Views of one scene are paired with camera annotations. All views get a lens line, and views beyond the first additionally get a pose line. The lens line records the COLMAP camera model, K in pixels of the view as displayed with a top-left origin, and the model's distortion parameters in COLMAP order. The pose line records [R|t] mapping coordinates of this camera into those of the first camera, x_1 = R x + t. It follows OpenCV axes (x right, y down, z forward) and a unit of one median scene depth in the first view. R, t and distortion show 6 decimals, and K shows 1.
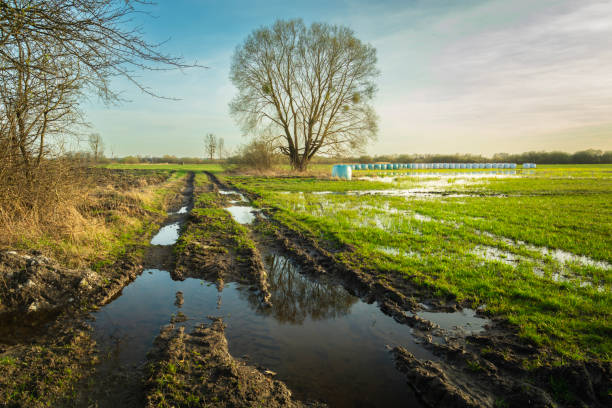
lens RADIAL K [[433.4, 0, 304.7], [0, 433.4, 204.2], [0, 0, 1]] dist [0.004703, 0.000858]
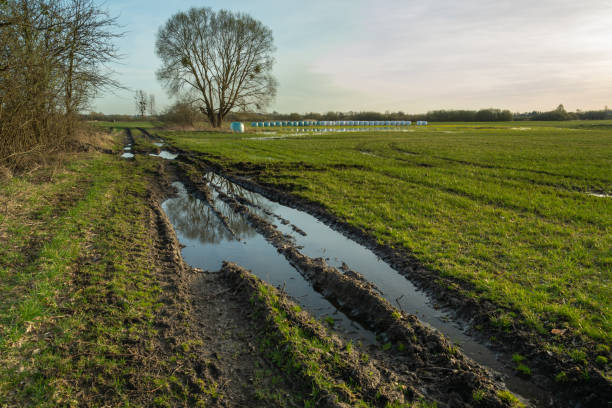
lens RADIAL K [[450.7, 0, 306.0], [0, 450.7, 204.0], [0, 0, 1]] dist [0.000754, 0.000568]
pose [[0.991403, -0.023769, 0.128667, 0.075200], [0.012192, 0.995865, 0.090024, 0.031374], [-0.130275, -0.087681, 0.987593, -0.351532]]
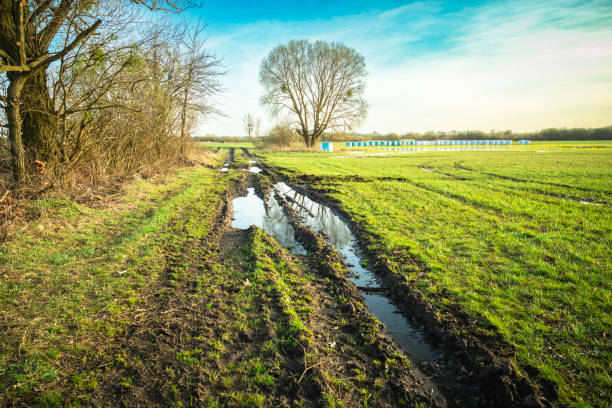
lens RADIAL K [[450.7, 0, 306.0], [0, 450.7, 204.0], [0, 0, 1]] dist [0.000754, 0.000568]
pose [[0.995786, 0.006836, -0.091448, 0.108256], [-0.002657, 0.998950, 0.045735, 0.037717], [0.091665, -0.045299, 0.994759, -0.423619]]
